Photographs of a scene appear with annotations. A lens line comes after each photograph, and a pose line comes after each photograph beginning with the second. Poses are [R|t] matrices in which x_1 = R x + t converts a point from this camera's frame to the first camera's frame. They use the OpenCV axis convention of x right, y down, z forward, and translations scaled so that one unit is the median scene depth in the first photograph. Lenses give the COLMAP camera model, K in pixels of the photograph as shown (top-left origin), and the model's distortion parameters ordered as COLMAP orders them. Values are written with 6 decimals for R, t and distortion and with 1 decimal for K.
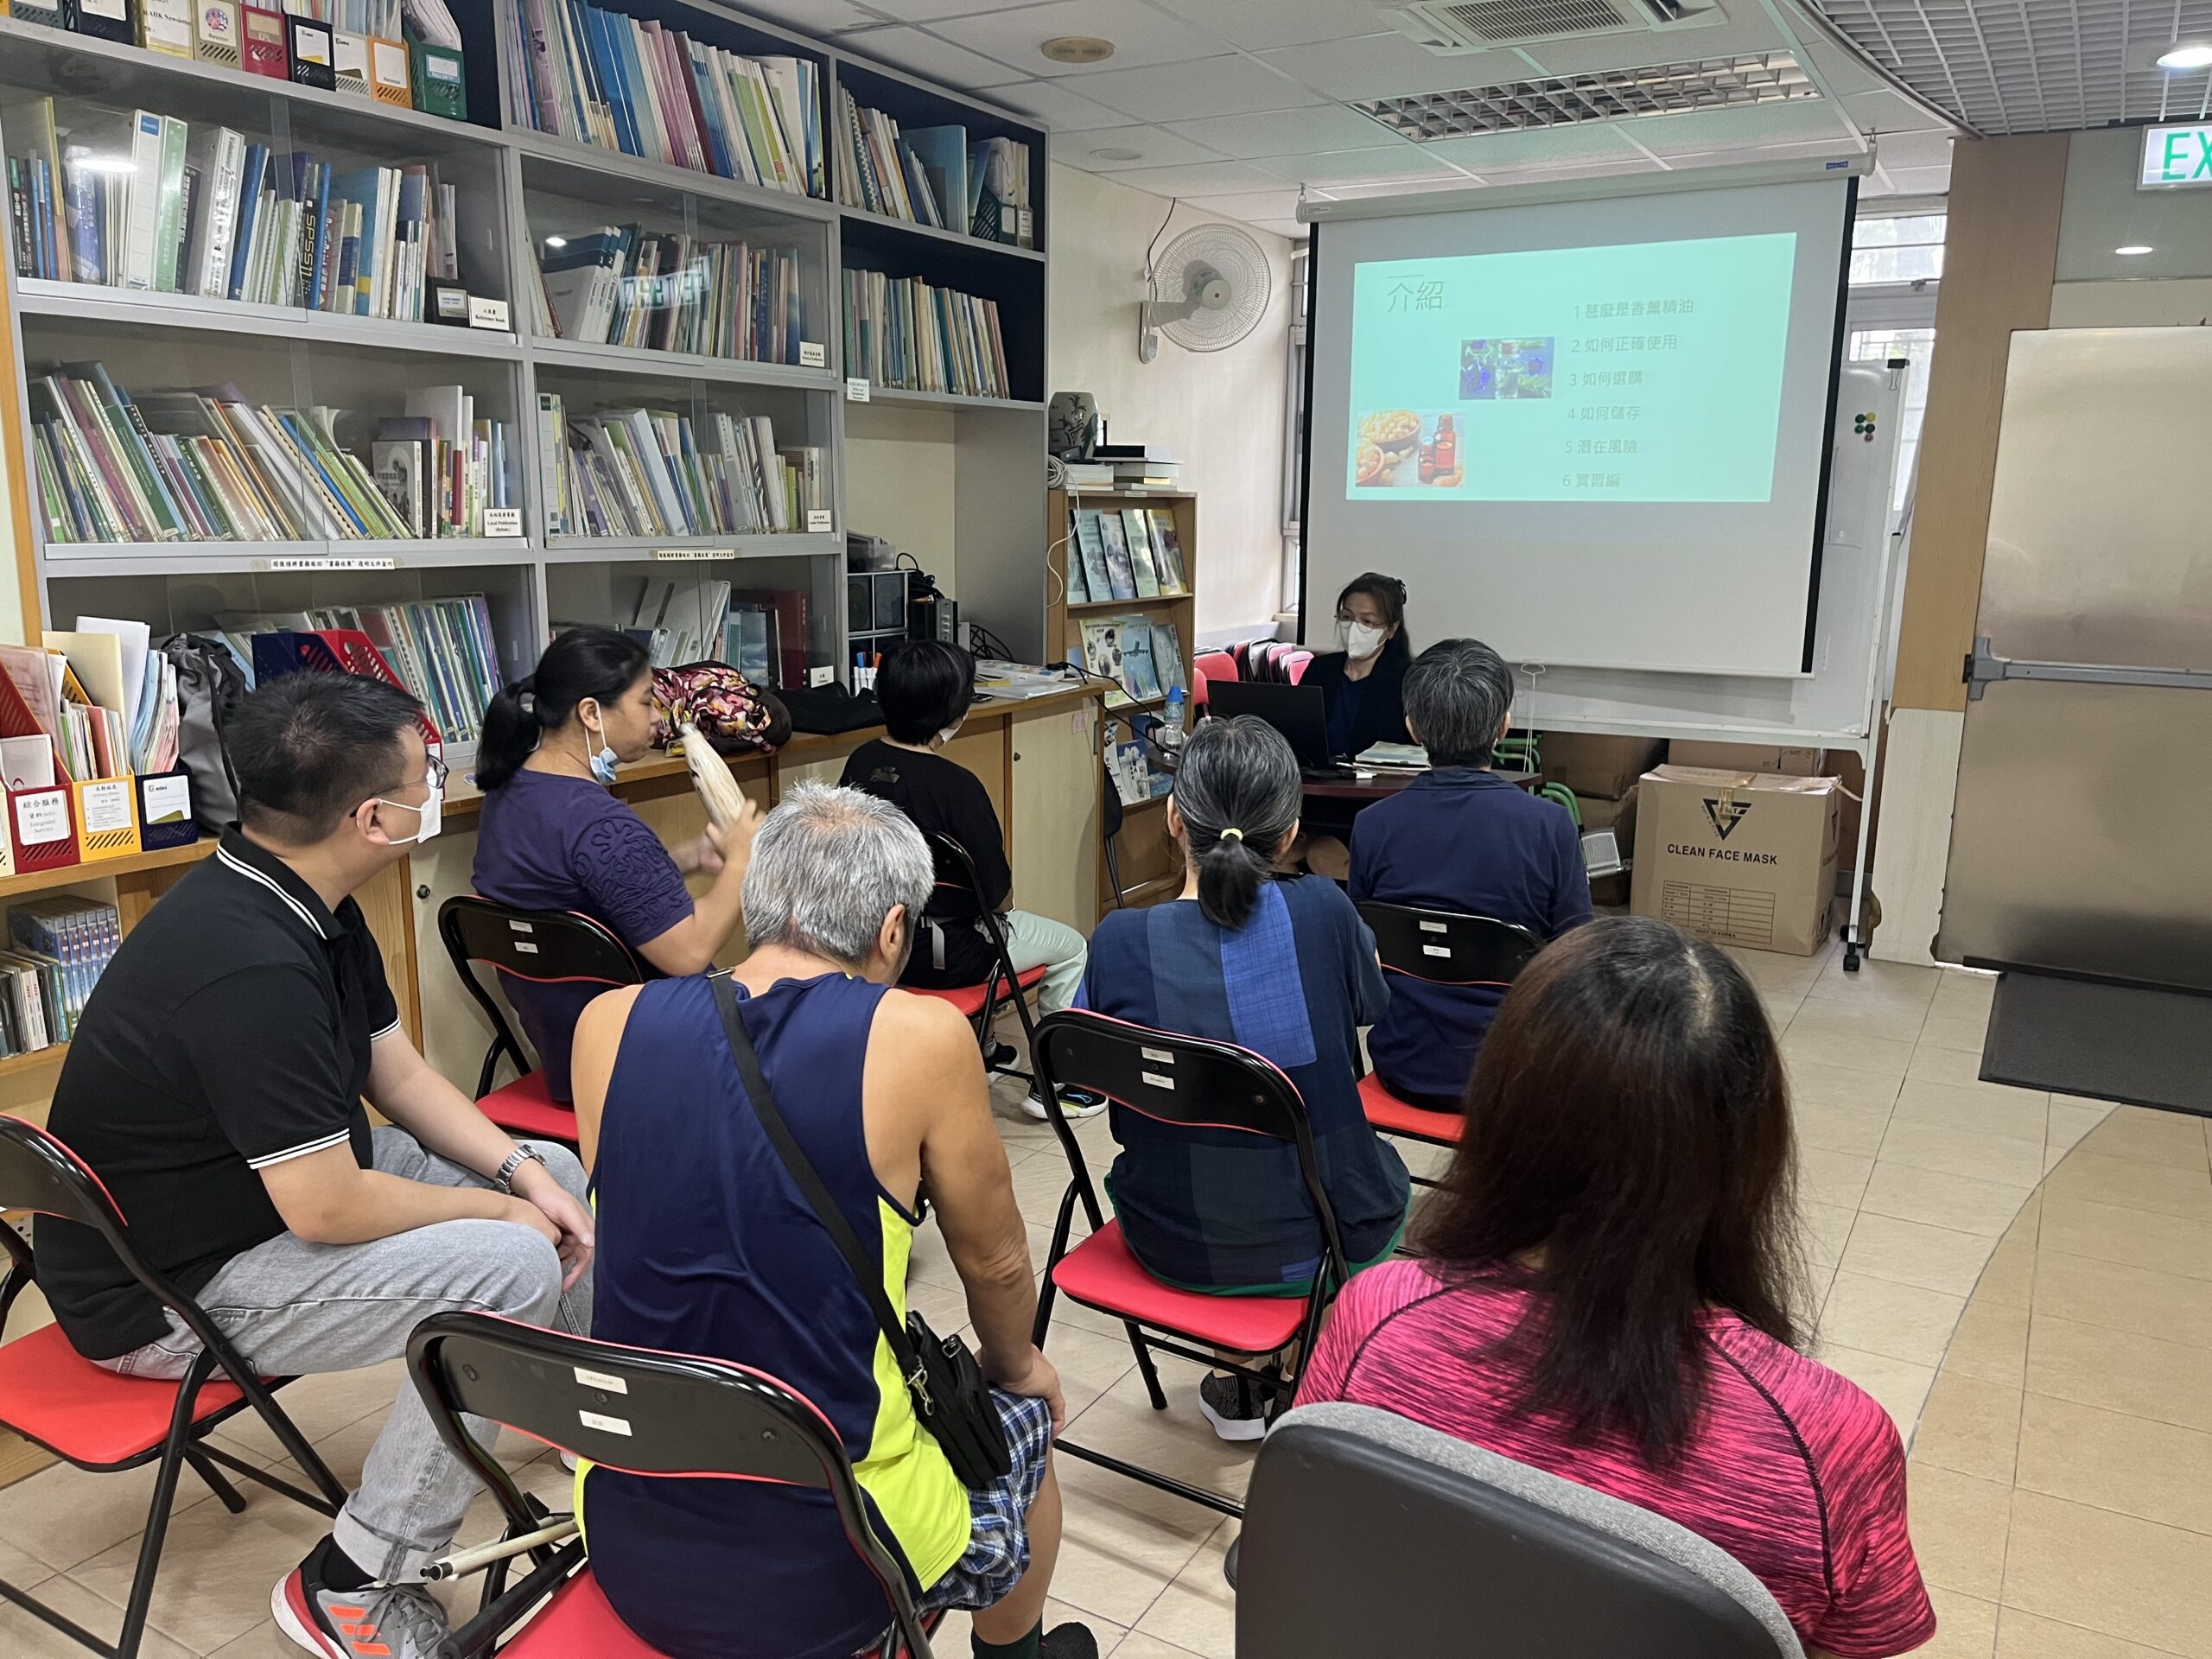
lens RADIAL K [[1675.1, 0, 1109.9], [0, 1675.1, 839.9], [0, 0, 1]] dist [0.025252, -0.039373]
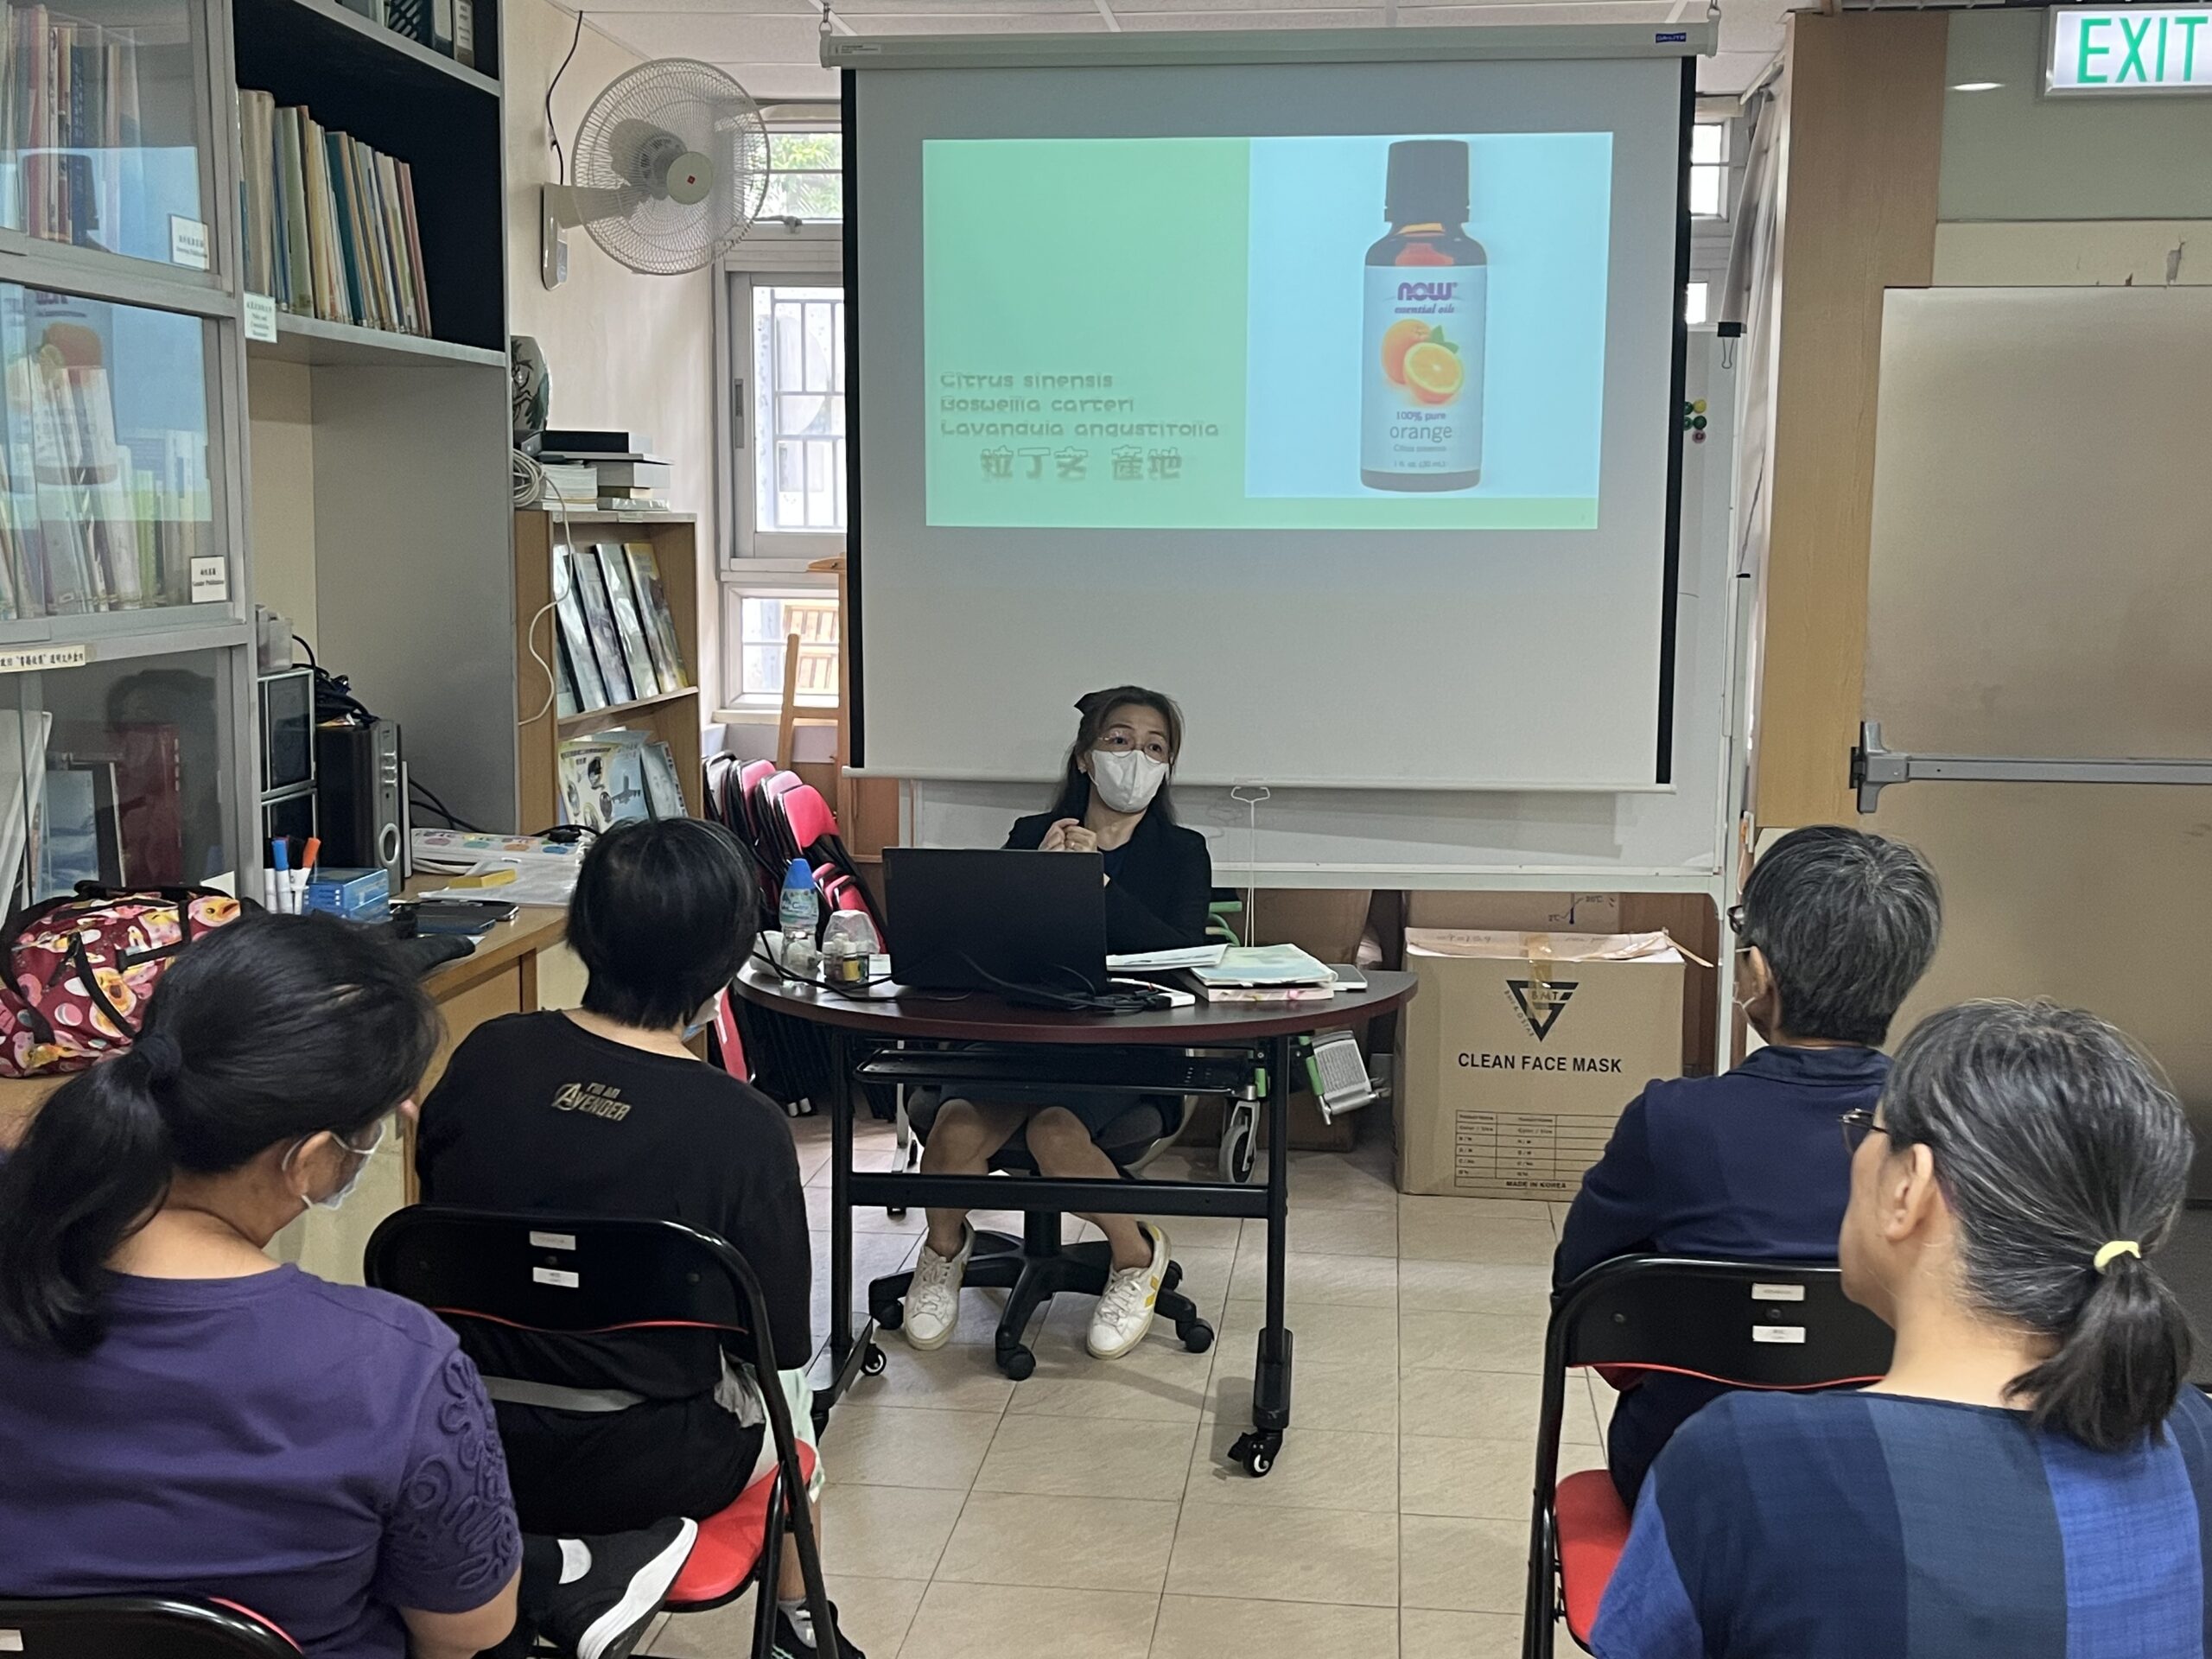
lens RADIAL K [[2457.5, 0, 1096.9], [0, 2457.5, 825.9], [0, 0, 1]] dist [0.072304, 0.000000]
pose [[0.914485, -0.050909, 0.401403, -0.202290], [0.079426, 0.995338, -0.054712, -0.051779], [-0.396747, 0.081915, 0.914266, 0.215170]]
